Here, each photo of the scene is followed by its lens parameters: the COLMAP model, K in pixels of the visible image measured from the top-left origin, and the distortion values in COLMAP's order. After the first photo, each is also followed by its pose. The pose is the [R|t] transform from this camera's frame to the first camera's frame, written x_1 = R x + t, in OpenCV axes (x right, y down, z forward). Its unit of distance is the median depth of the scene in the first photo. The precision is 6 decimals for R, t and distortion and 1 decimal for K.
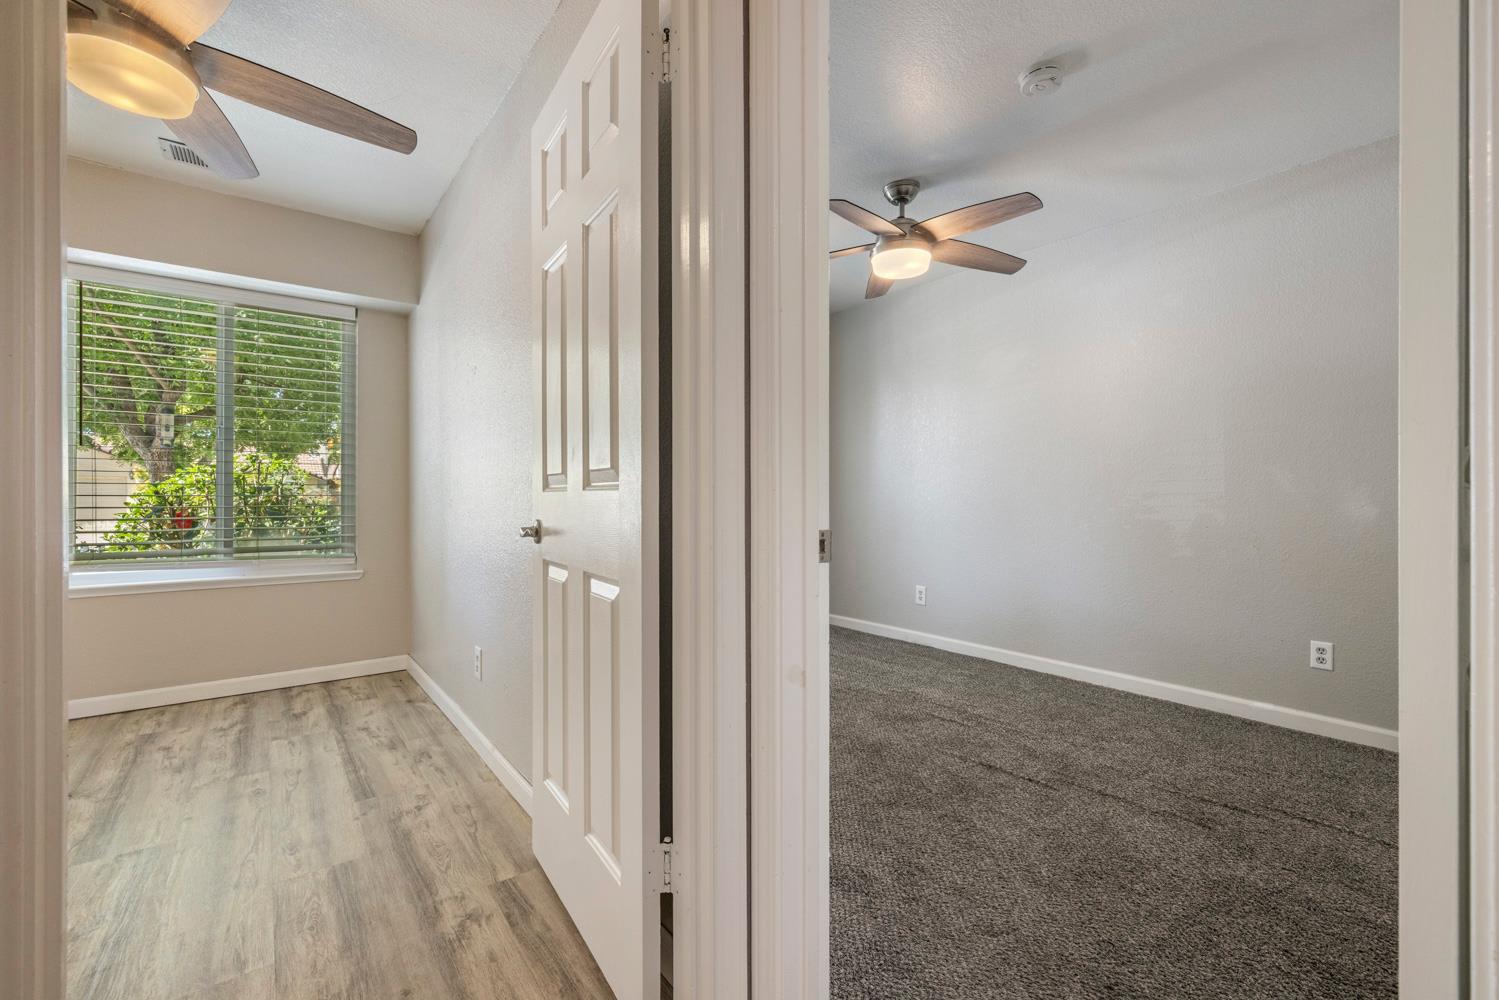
lens RADIAL K [[628.1, 0, 750.2], [0, 628.1, 499.6], [0, 0, 1]] dist [-0.000596, -0.000414]
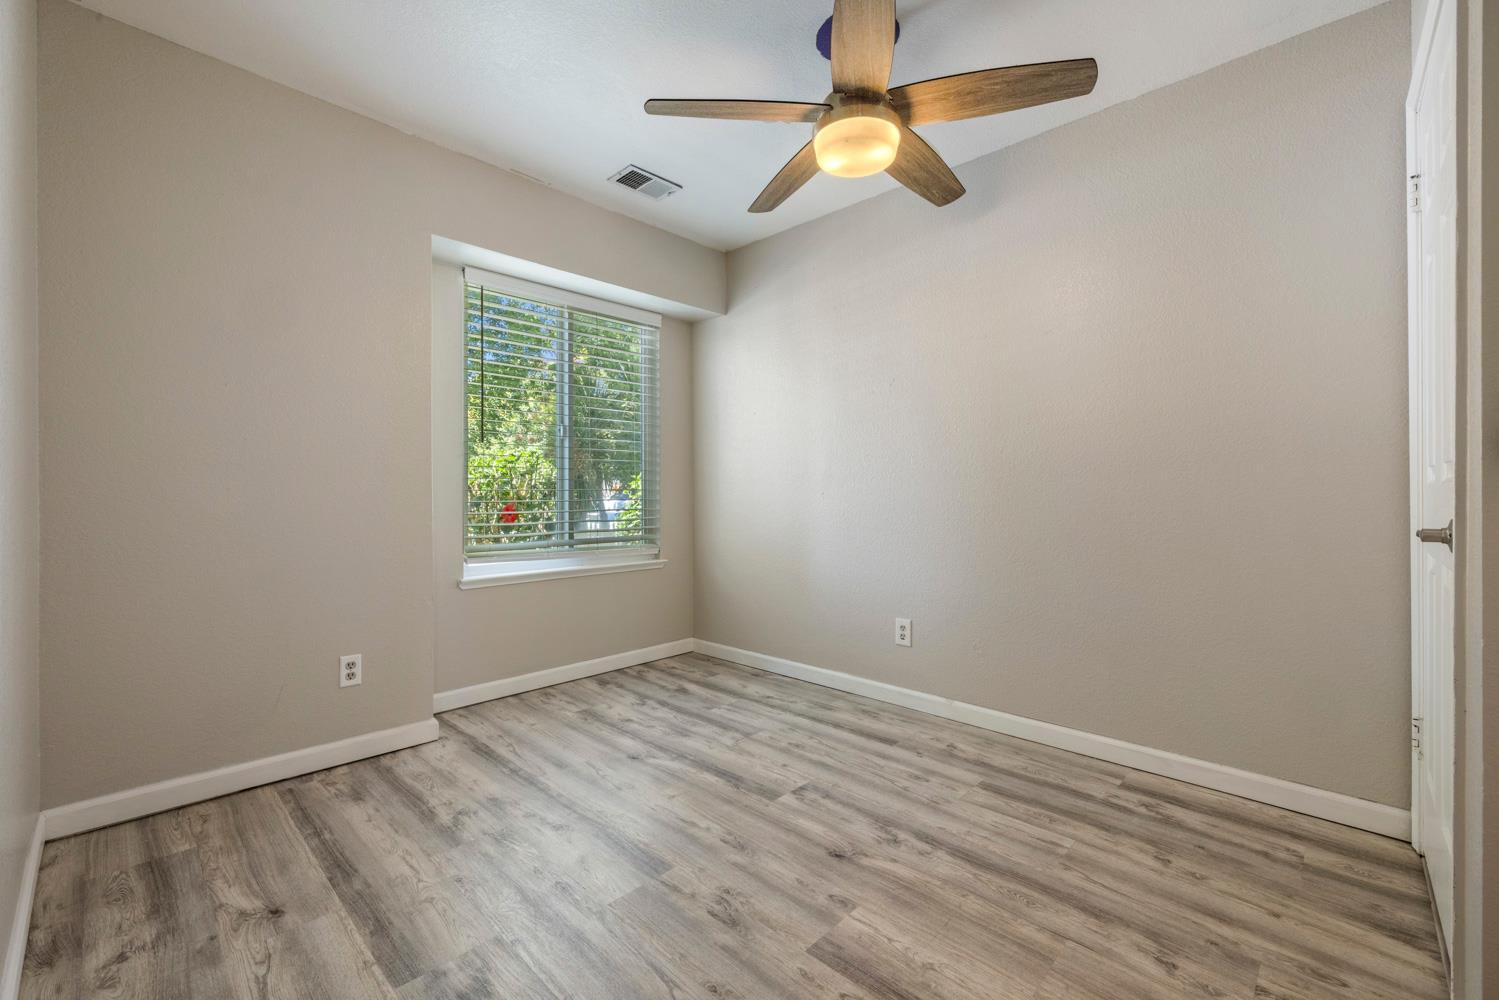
lens RADIAL K [[628.1, 0, 743.2], [0, 628.1, 494.1], [0, 0, 1]] dist [-0.000596, -0.000414]
pose [[0.989982, -0.003140, 0.141157, -0.872967], [0.003184, 0.999995, -0.000086, 0.001111], [-0.141156, 0.000534, 0.989987, -0.116219]]
